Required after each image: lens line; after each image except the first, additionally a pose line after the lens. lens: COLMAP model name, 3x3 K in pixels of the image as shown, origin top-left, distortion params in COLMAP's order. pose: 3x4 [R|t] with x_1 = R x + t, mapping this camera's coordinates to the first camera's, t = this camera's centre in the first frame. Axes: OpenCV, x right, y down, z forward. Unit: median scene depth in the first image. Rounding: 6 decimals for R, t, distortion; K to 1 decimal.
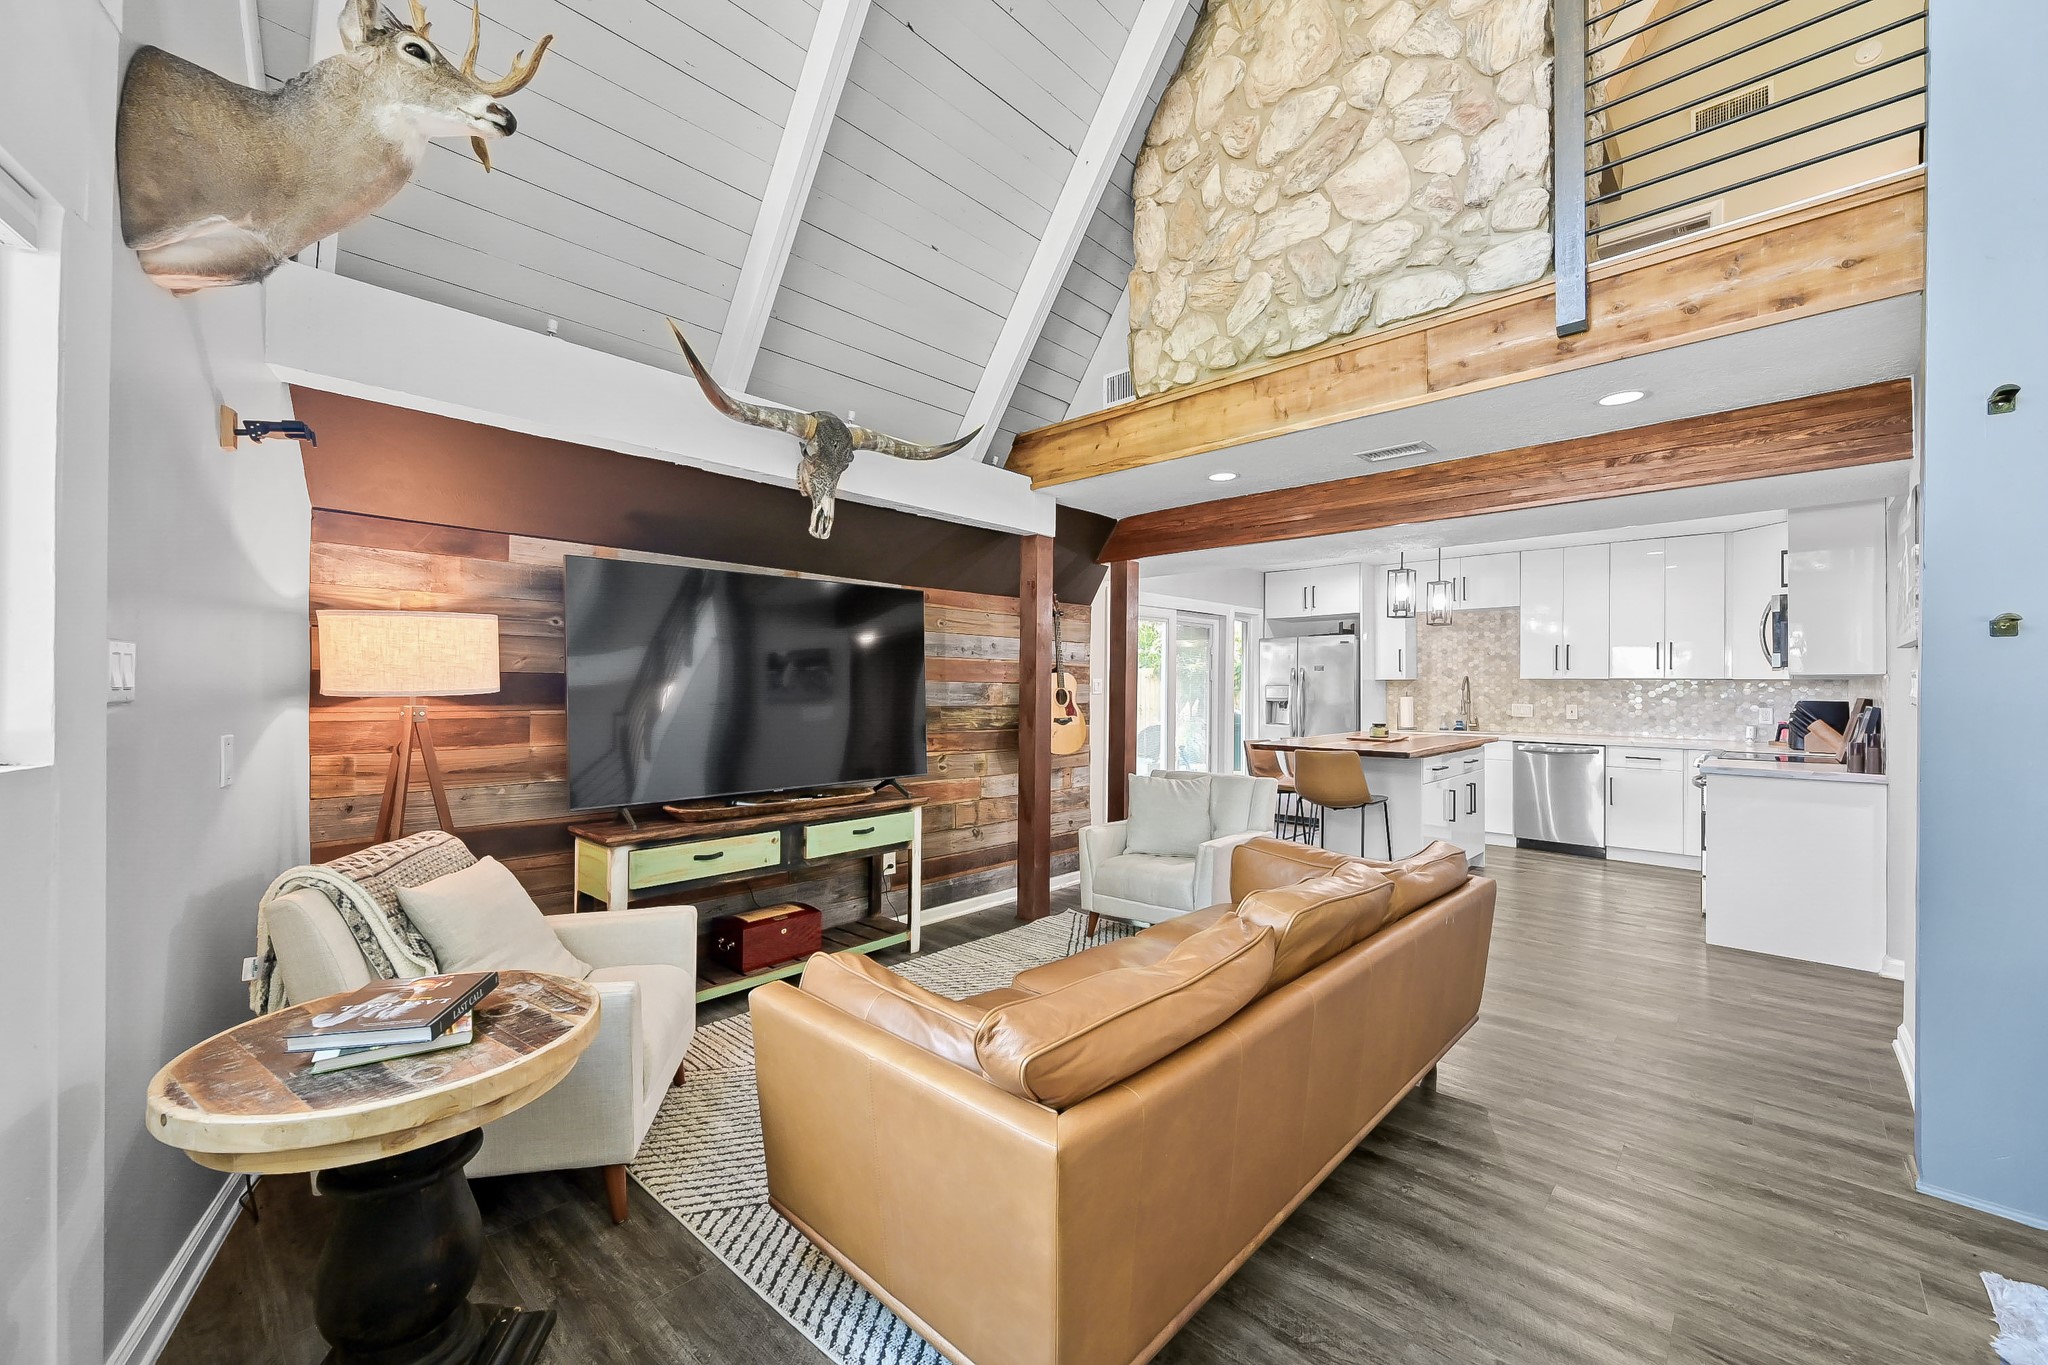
lens RADIAL K [[809.6, 0, 1025.8], [0, 809.6, 679.7], [0, 0, 1]] dist [0.000718, 0.000207]
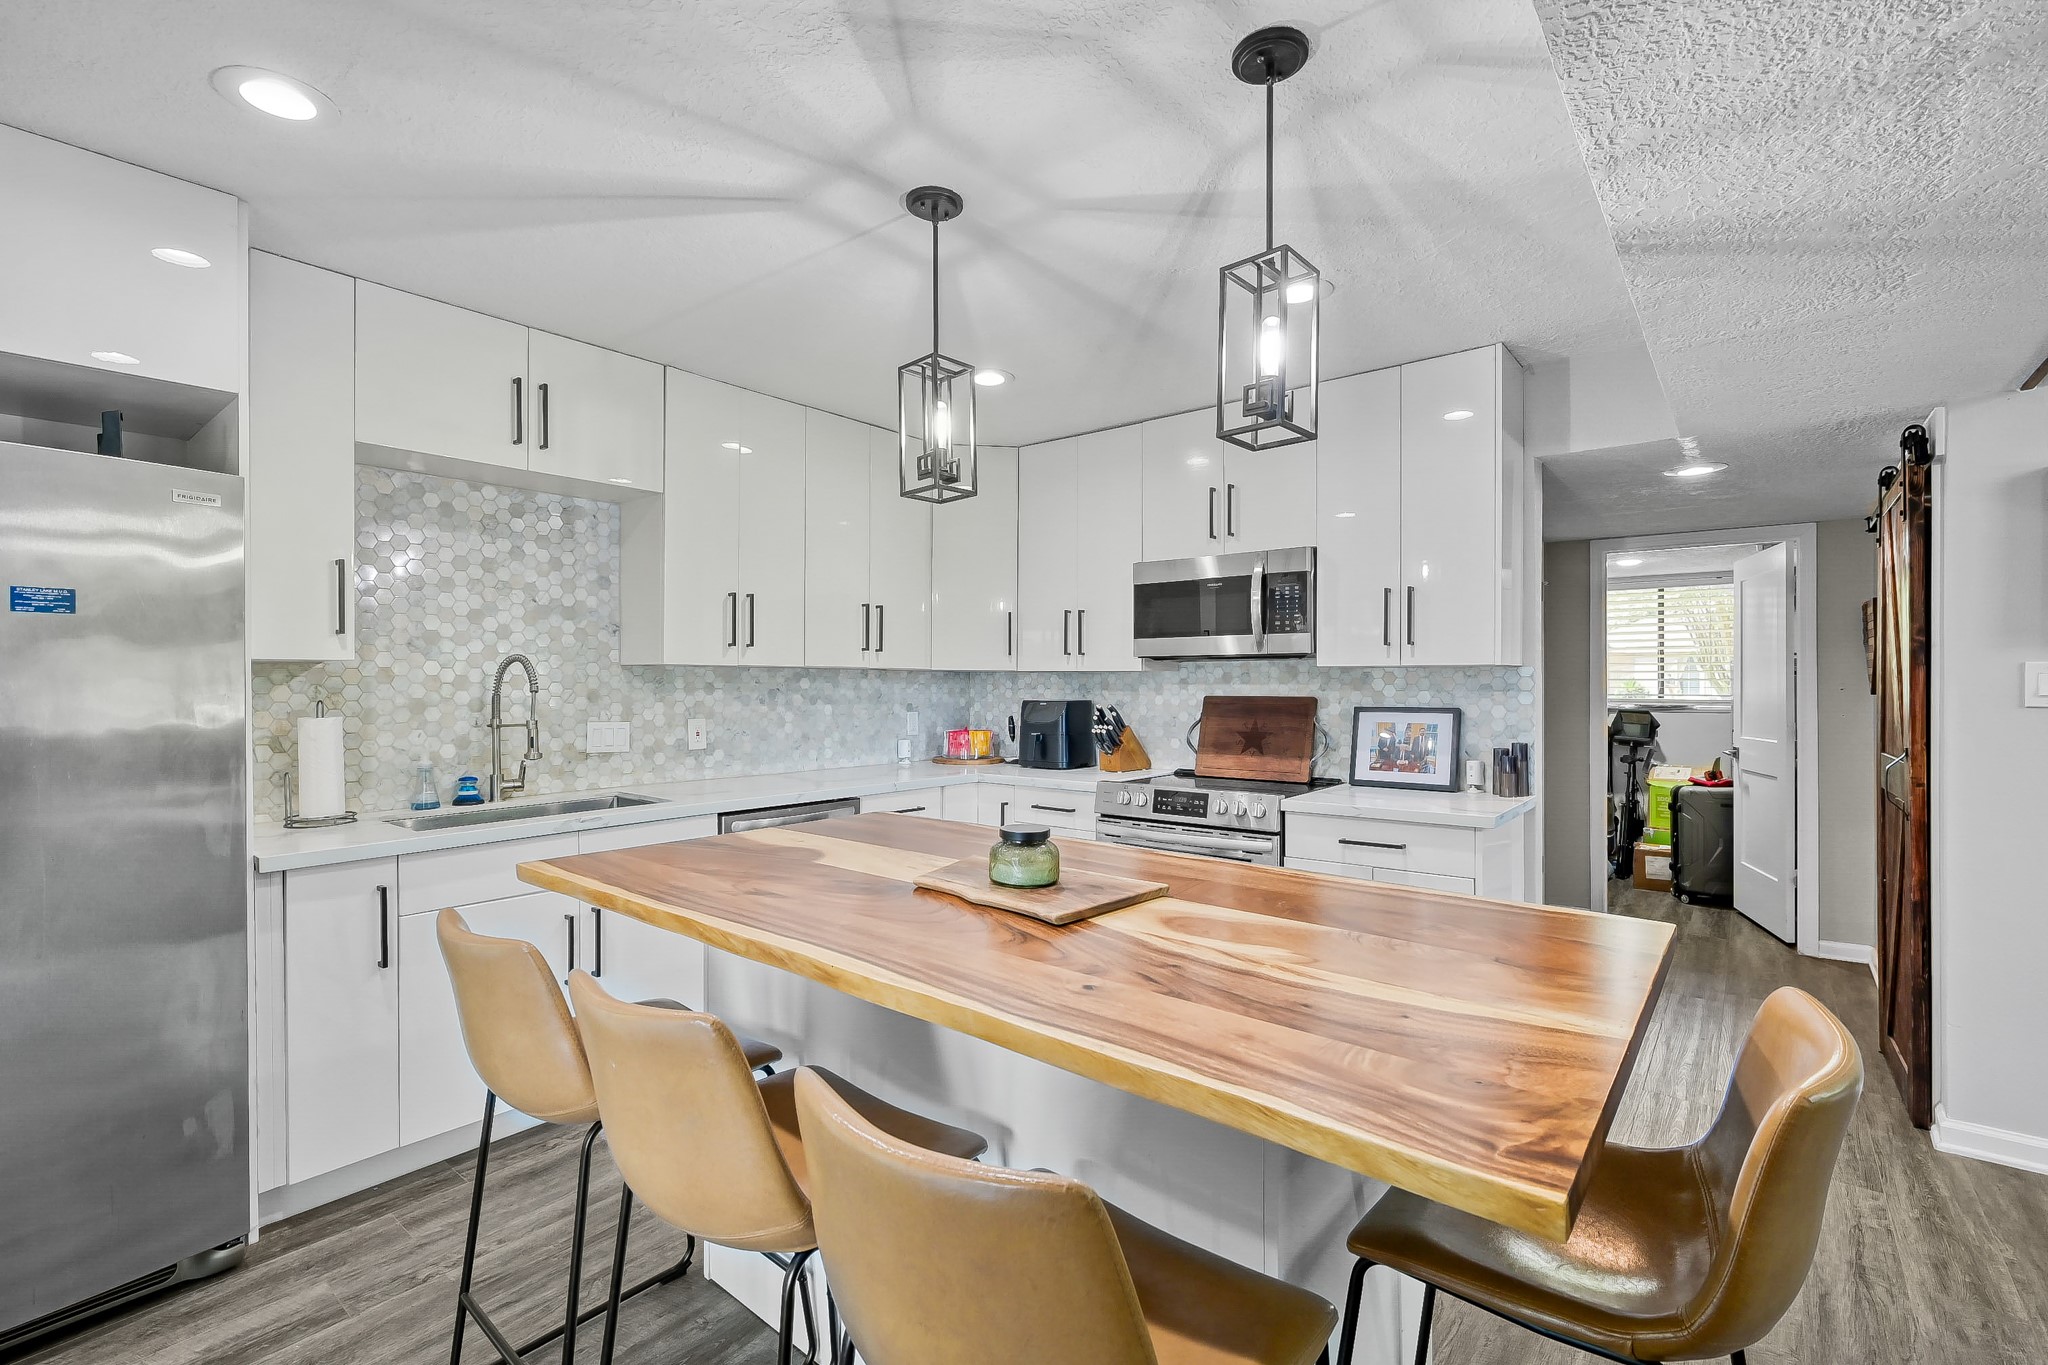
lens RADIAL K [[905.3, 0, 1024.0], [0, 905.3, 682.5], [0, 0, 1]] dist [0.000327, 0.000129]
pose [[-0.061439, -0.007024, 0.998086, 0.182378], [-0.009016, 0.999938, 0.006482, 0.005546], [-0.998070, -0.008601, -0.061498, 1.242554]]
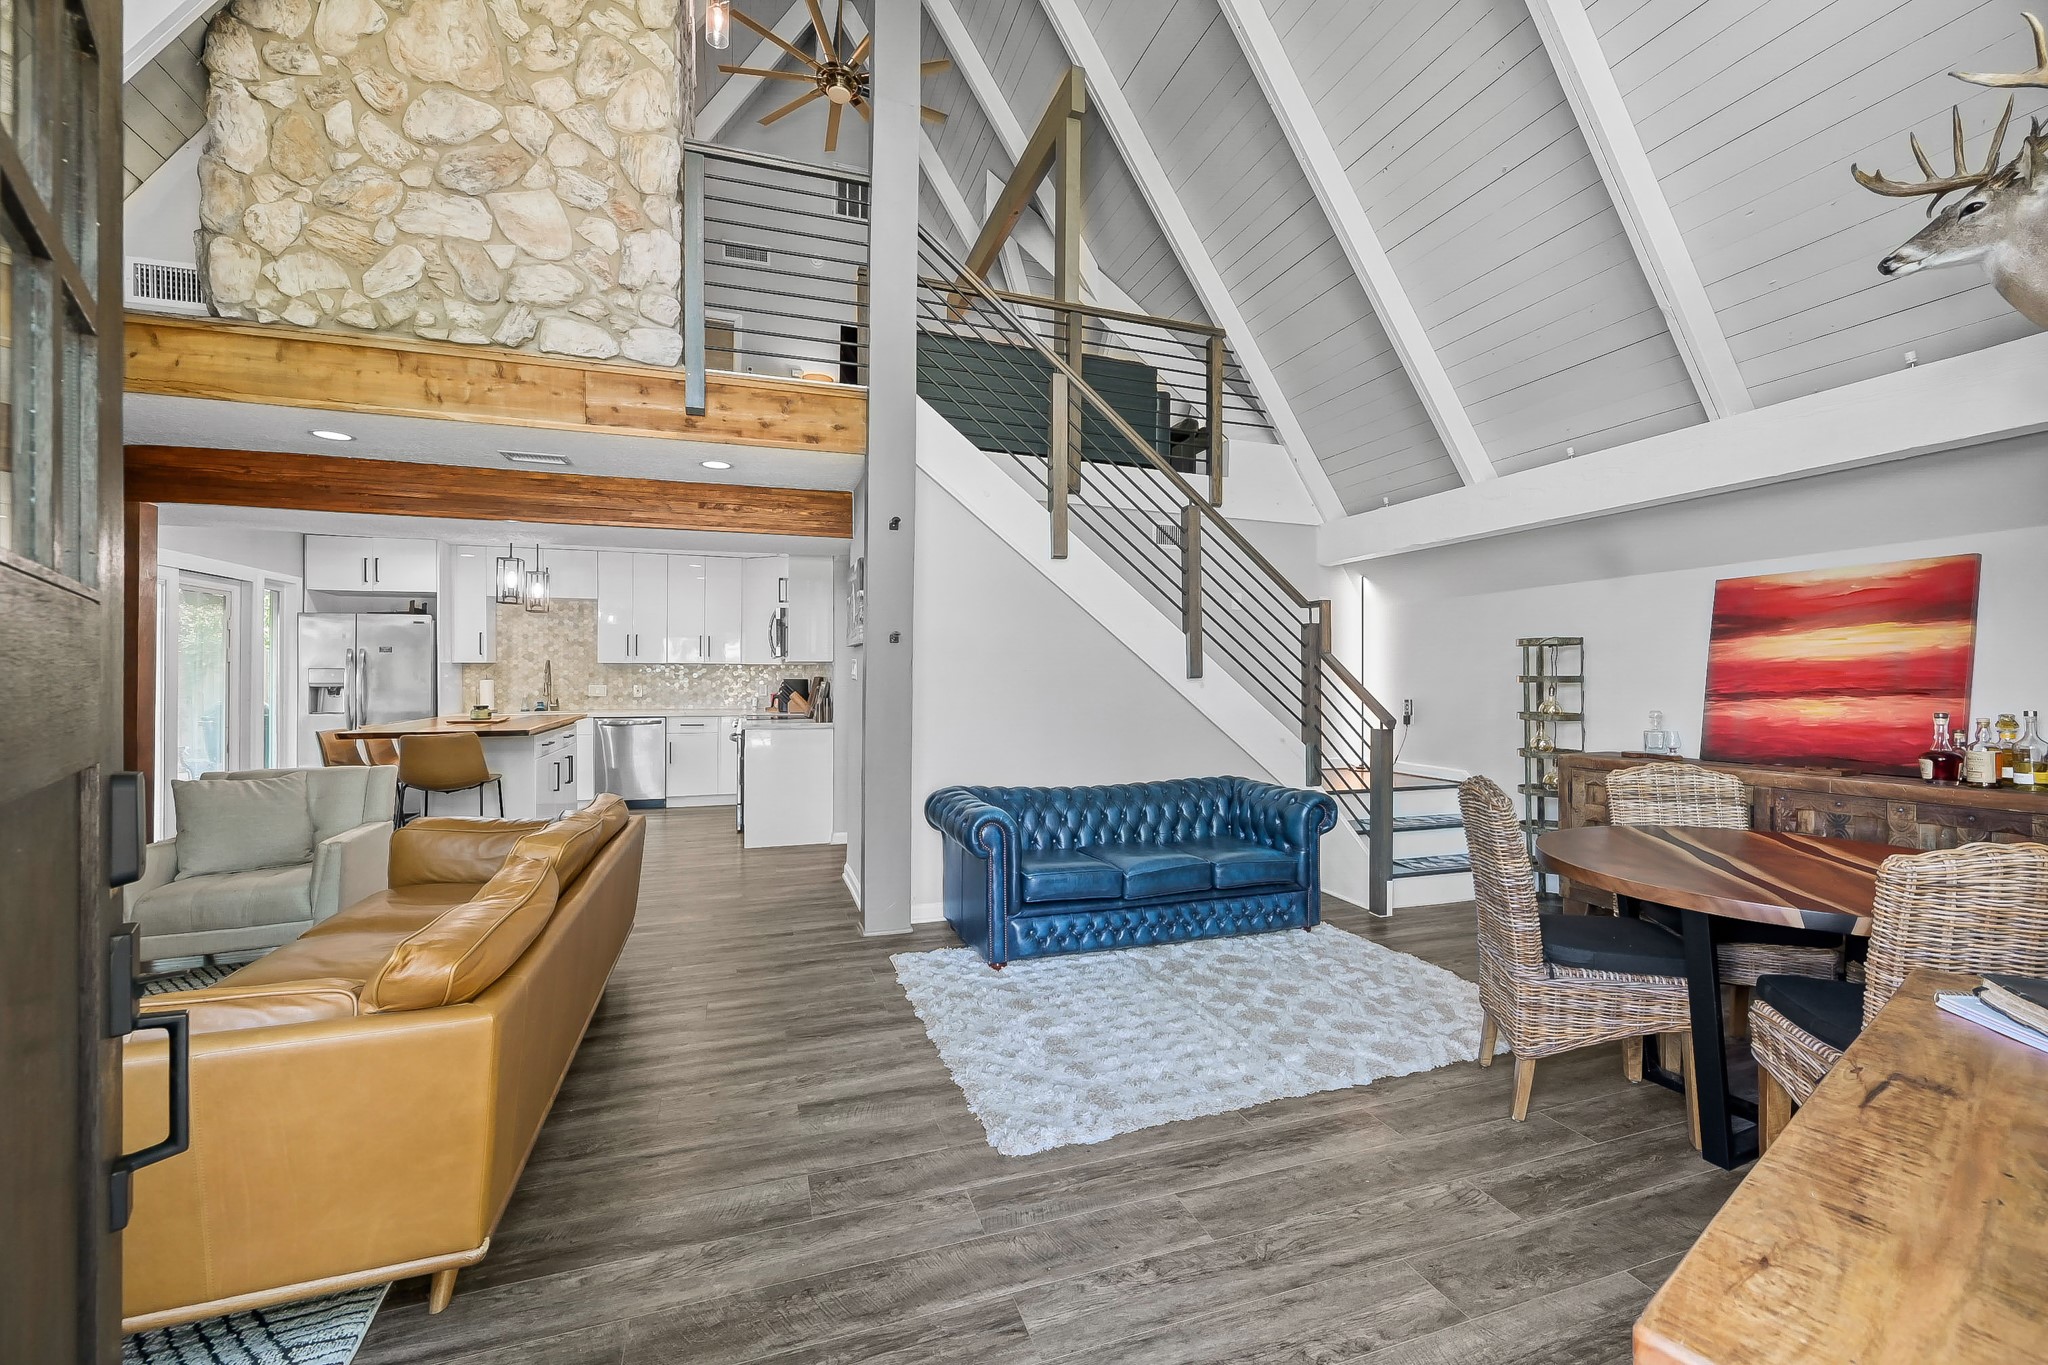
lens RADIAL K [[819.0, 0, 1026.5], [0, 819.0, 677.8], [0, 0, 1]] dist [-0.001920, -0.000020]
pose [[0.462597, -0.008762, 0.886525, -0.194743], [-0.006555, 0.999890, 0.013303, 0.001120], [-0.886544, -0.011965, 0.462489, -0.099499]]
